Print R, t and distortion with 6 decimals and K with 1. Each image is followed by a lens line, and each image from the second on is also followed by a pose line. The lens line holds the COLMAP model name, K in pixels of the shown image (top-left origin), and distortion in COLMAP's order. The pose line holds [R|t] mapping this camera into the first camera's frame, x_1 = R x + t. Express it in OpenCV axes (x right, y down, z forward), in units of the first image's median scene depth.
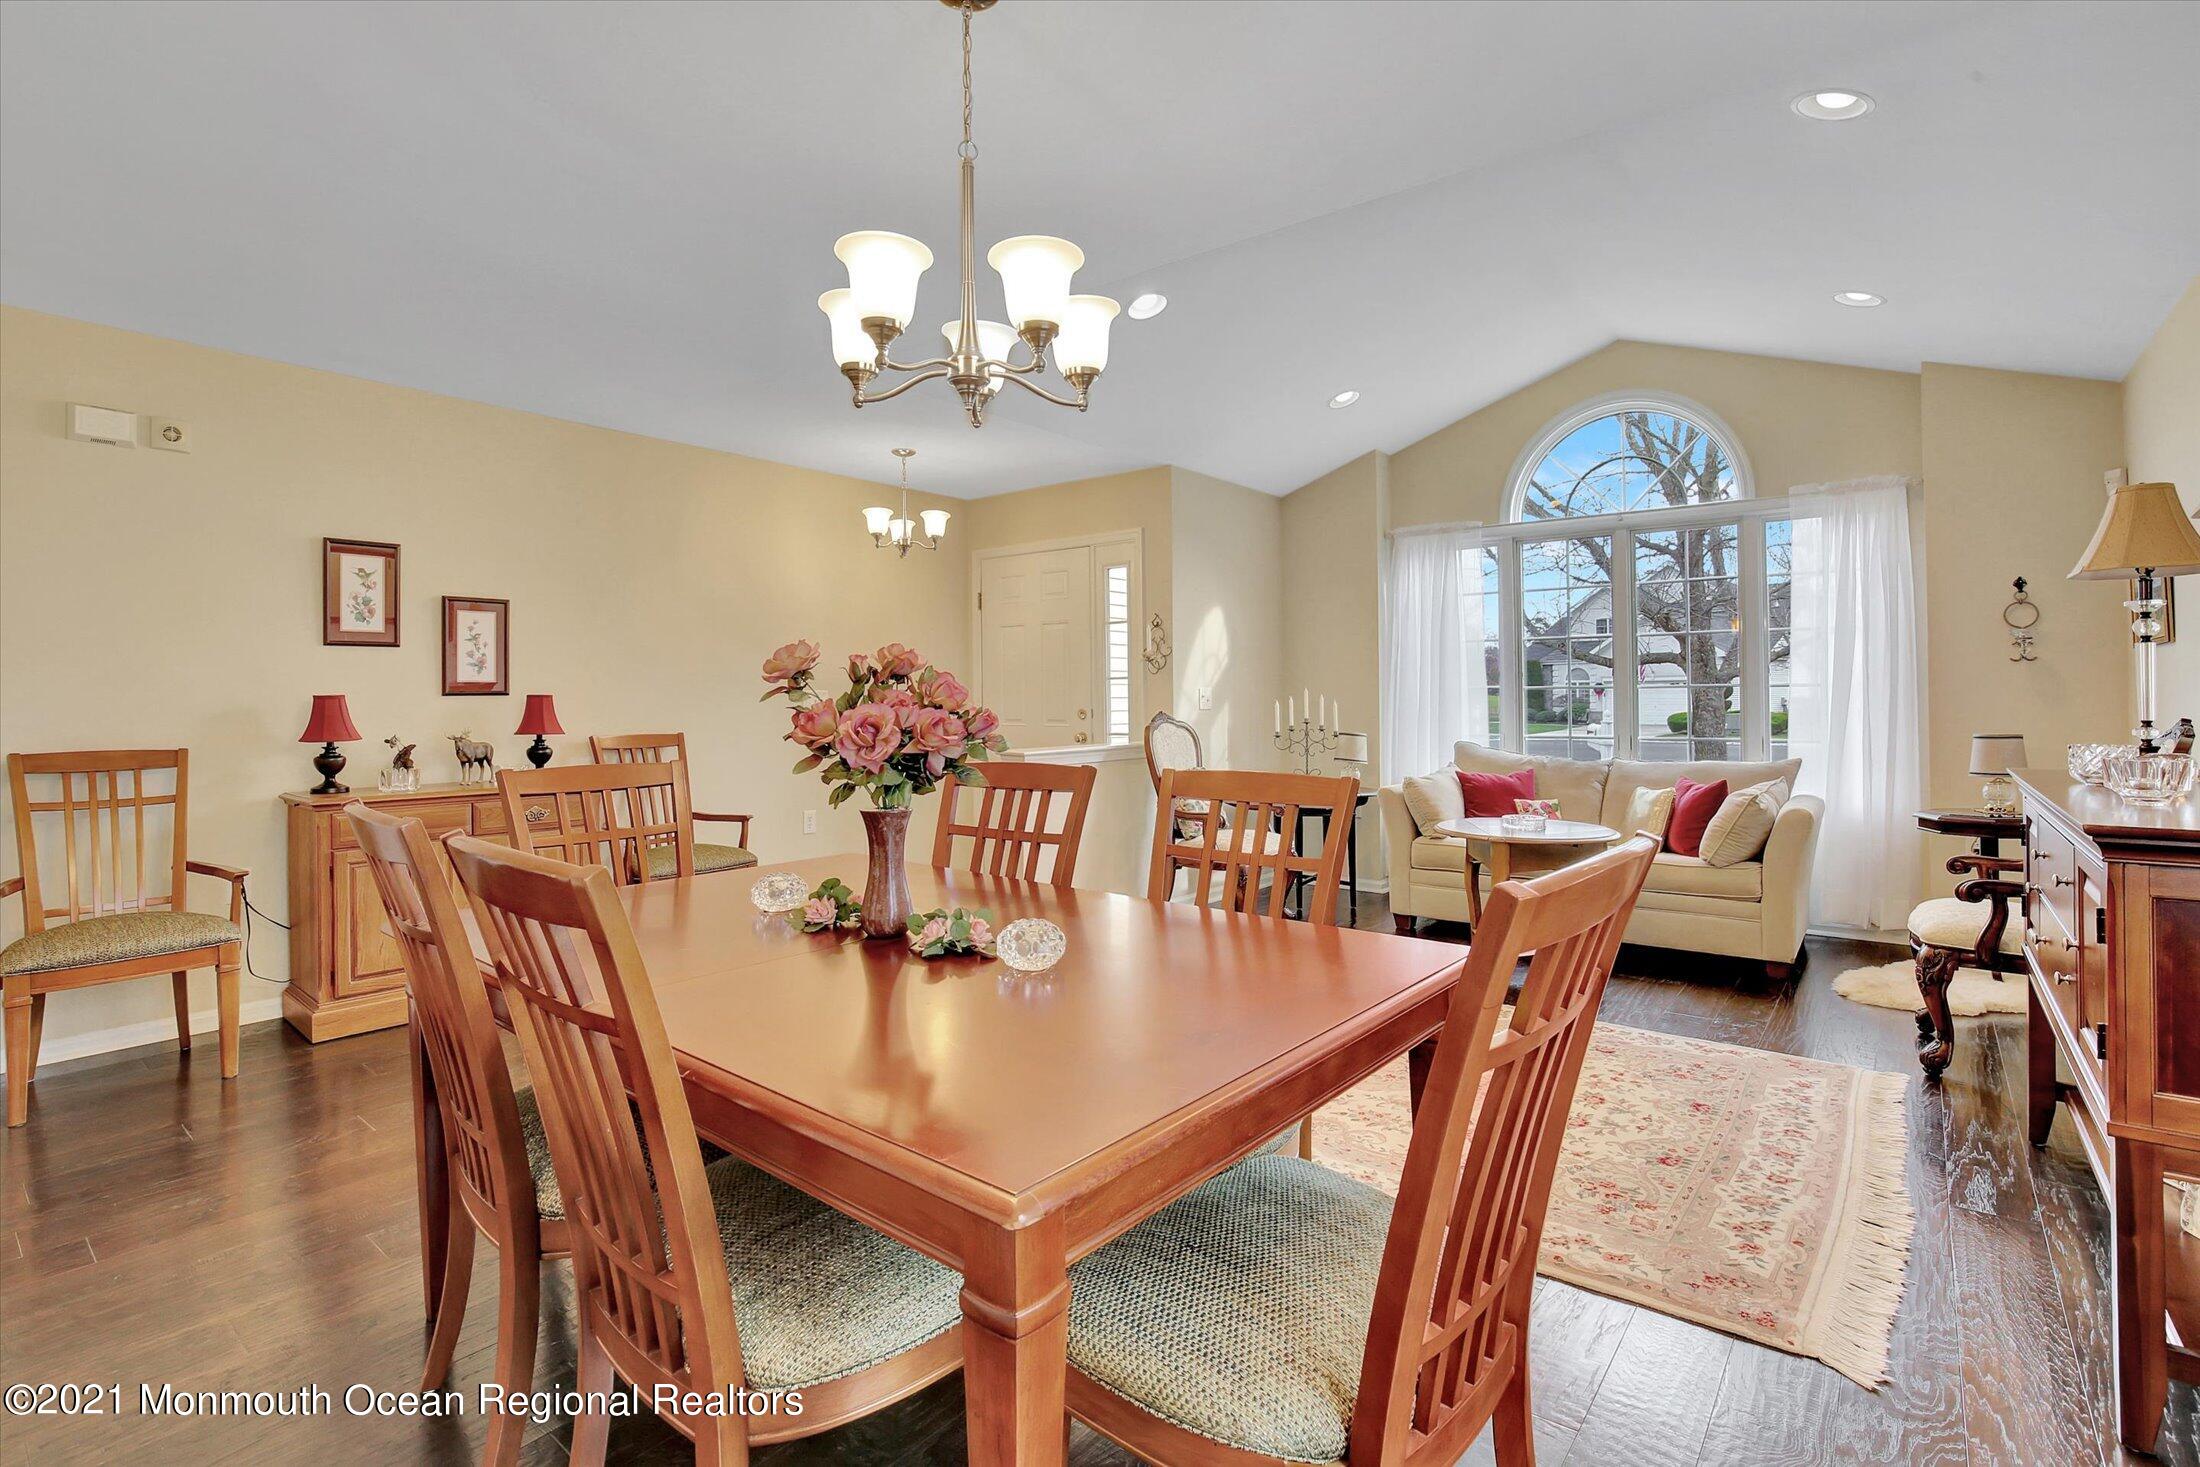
lens RADIAL K [[1042.4, 0, 1122.3], [0, 1042.4, 682.5], [0, 0, 1]] dist [-0.017592, 0.002946]
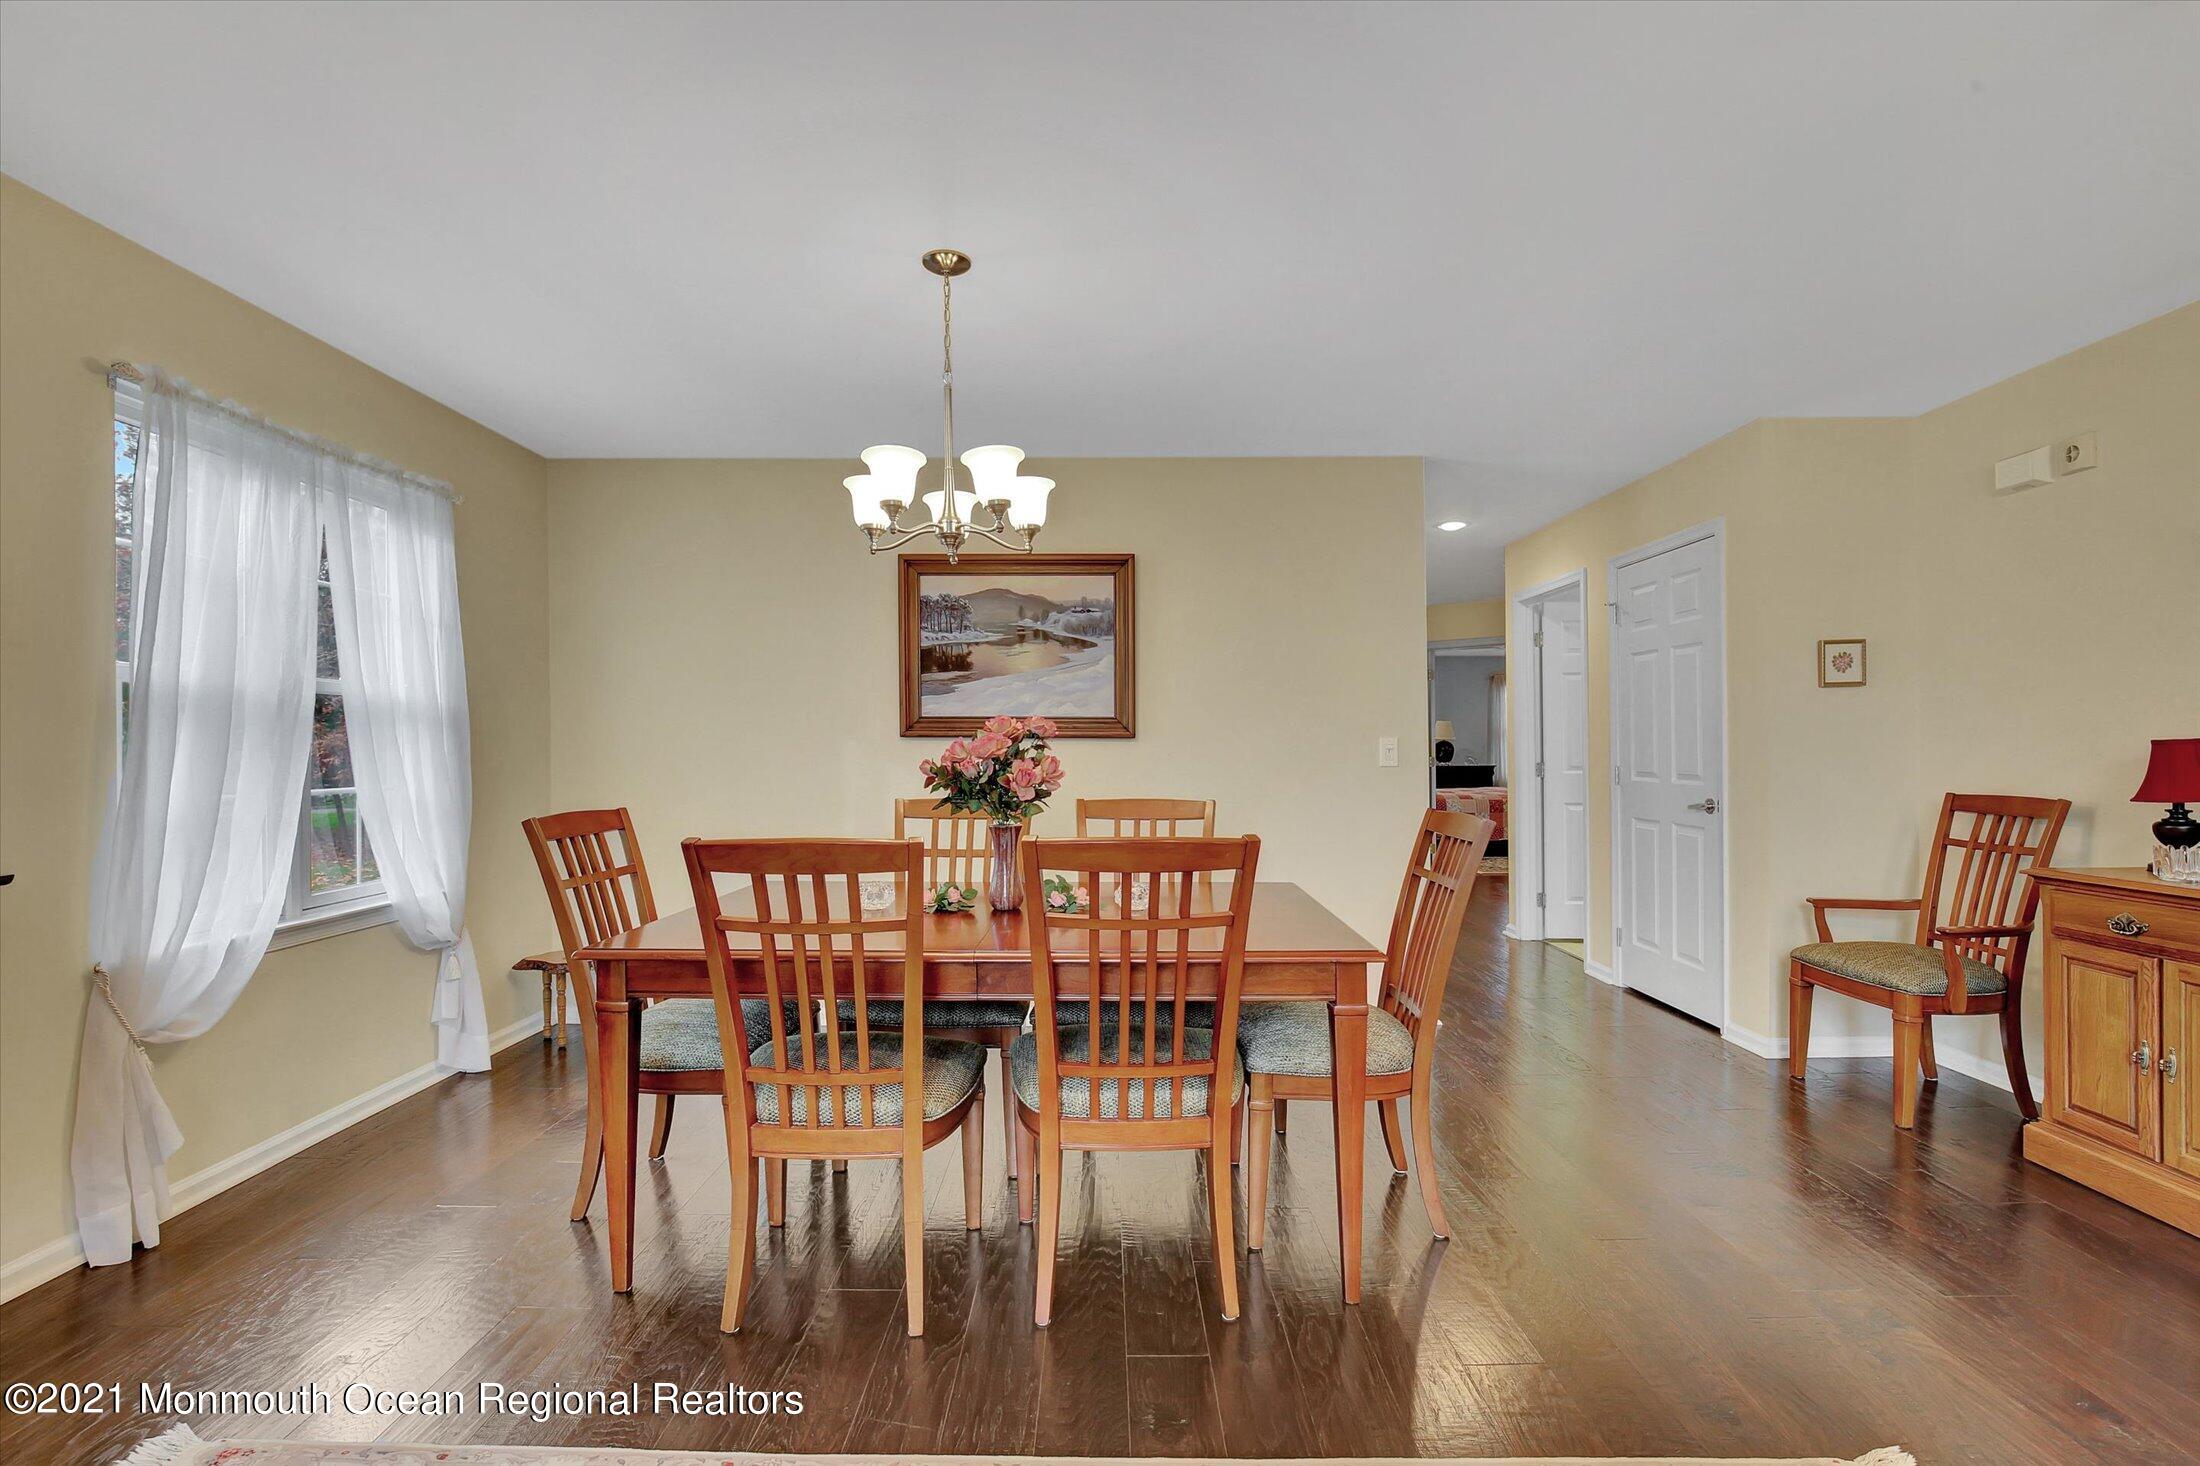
lens RADIAL K [[986.4, 0, 1101.8], [0, 986.4, 747.3], [0, 0, 1]] dist [-0.021118, -0.001410]
pose [[-0.782606, 0.002012, -0.622514, 0.243373], [0.014966, 0.999767, -0.015583, 0.016174], [0.622337, -0.021512, -0.782453, 0.994942]]
